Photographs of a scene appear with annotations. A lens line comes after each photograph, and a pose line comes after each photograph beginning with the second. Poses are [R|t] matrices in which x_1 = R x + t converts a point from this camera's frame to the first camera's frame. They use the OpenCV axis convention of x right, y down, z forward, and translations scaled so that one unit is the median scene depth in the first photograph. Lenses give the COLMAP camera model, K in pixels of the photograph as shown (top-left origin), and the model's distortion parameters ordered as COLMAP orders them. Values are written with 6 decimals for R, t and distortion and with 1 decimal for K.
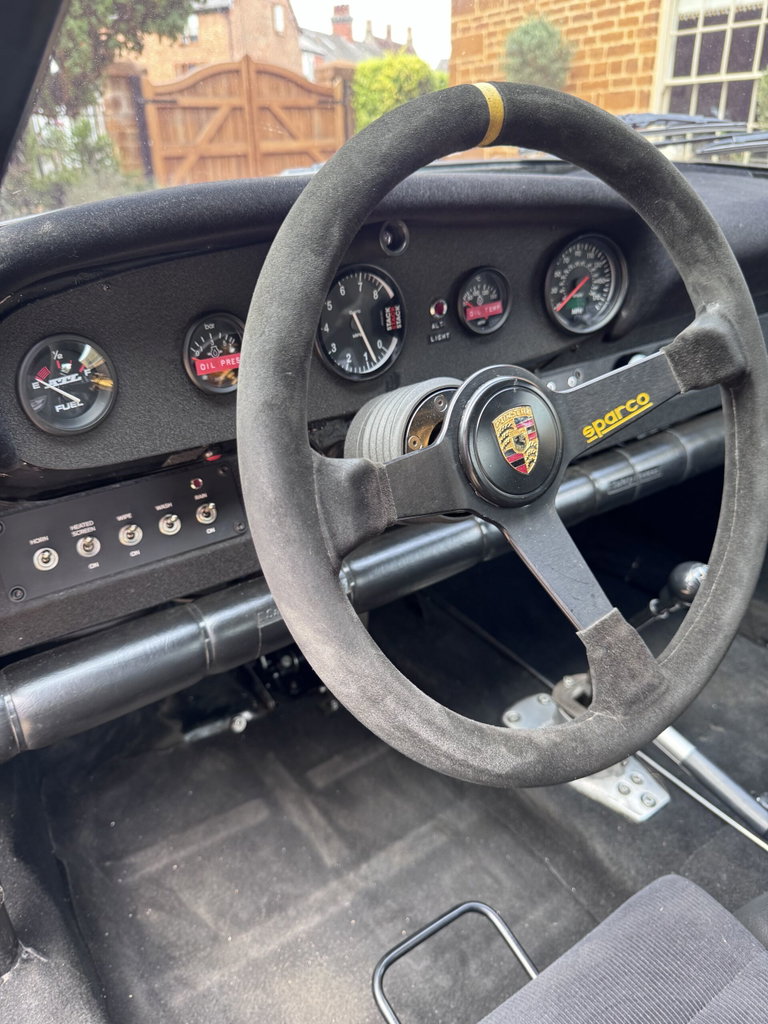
lens RADIAL K [[726.8, 0, 384.0], [0, 726.8, 512.0], [0, 0, 1]] dist [0.004526, -0.020277]
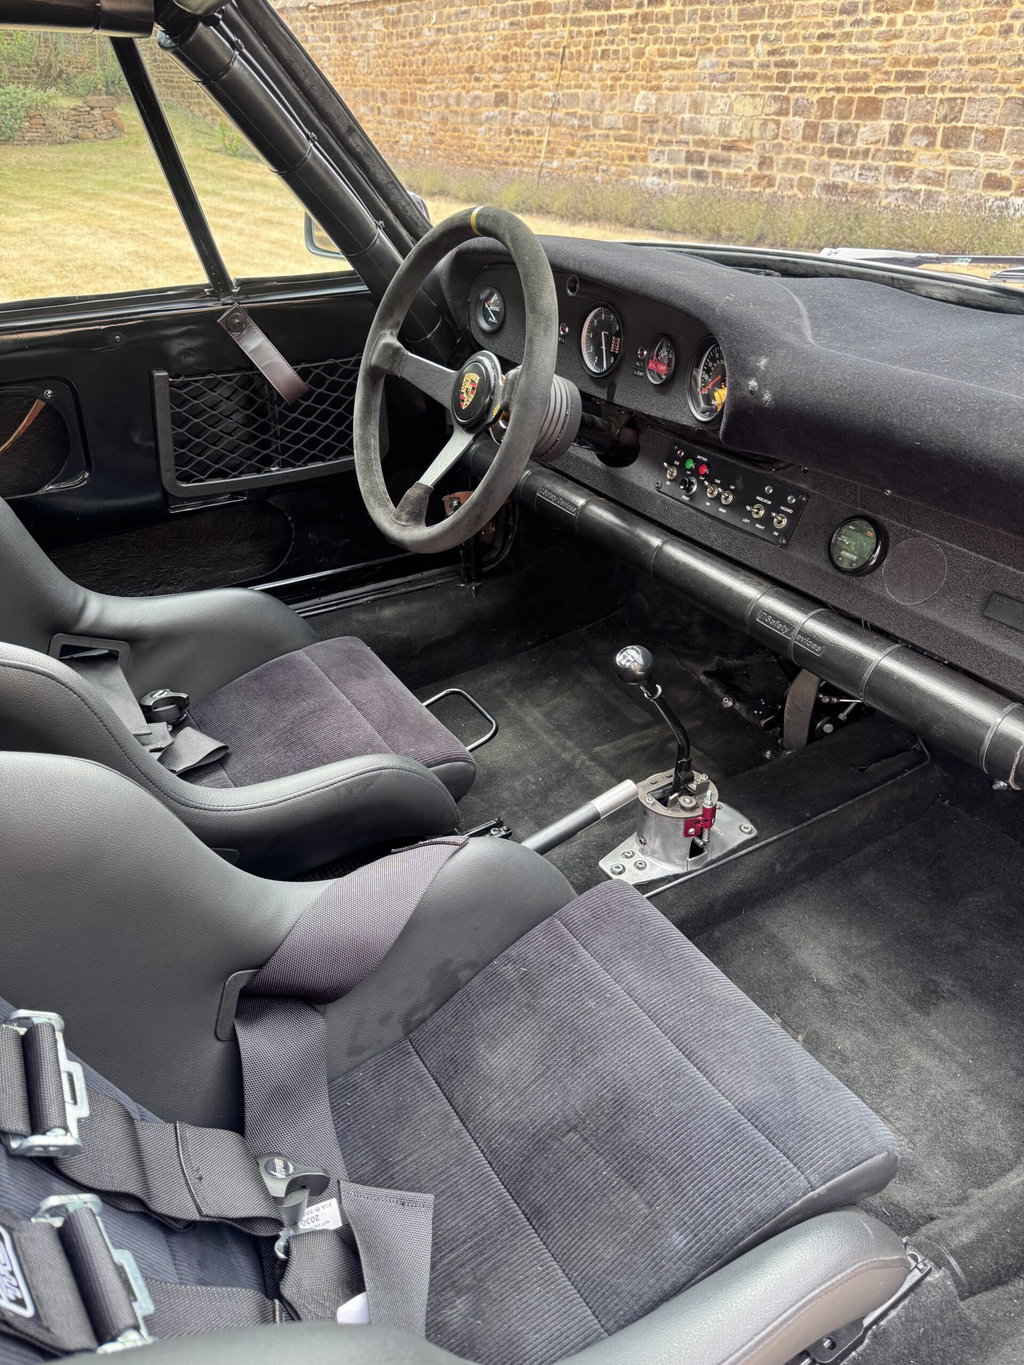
lens RADIAL K [[953.5, 0, 512.0], [0, 953.5, 682.5], [0, 0, 1]] dist [0.106415, -0.203240]
pose [[-0.046865, 0.546988, -0.835828, 2.071250], [-0.461073, 0.730432, 0.503866, -0.661242], [0.886124, 0.408991, 0.217970, 0.652082]]
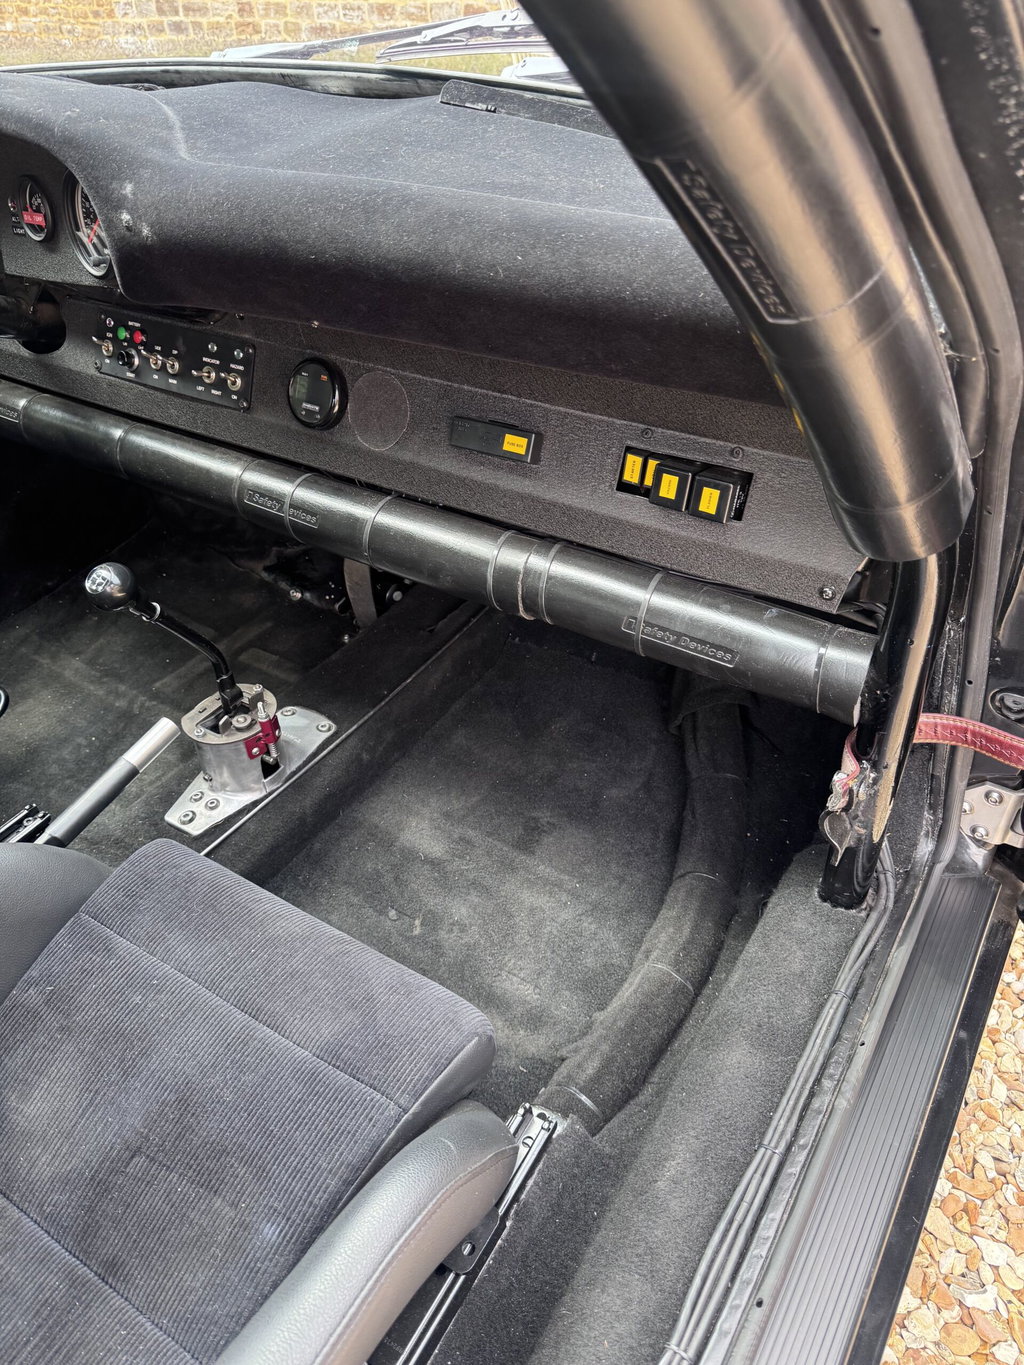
lens RADIAL K [[961.3, 0, 514.5], [0, 961.3, 683.1], [0, 0, 1]] dist [0.006024, -0.020210]
pose [[0.387874, 0.588581, -0.709314, 1.928327], [-0.419058, 0.798035, 0.433048, -0.675956], [0.820941, 0.129275, 0.556187, 0.937961]]
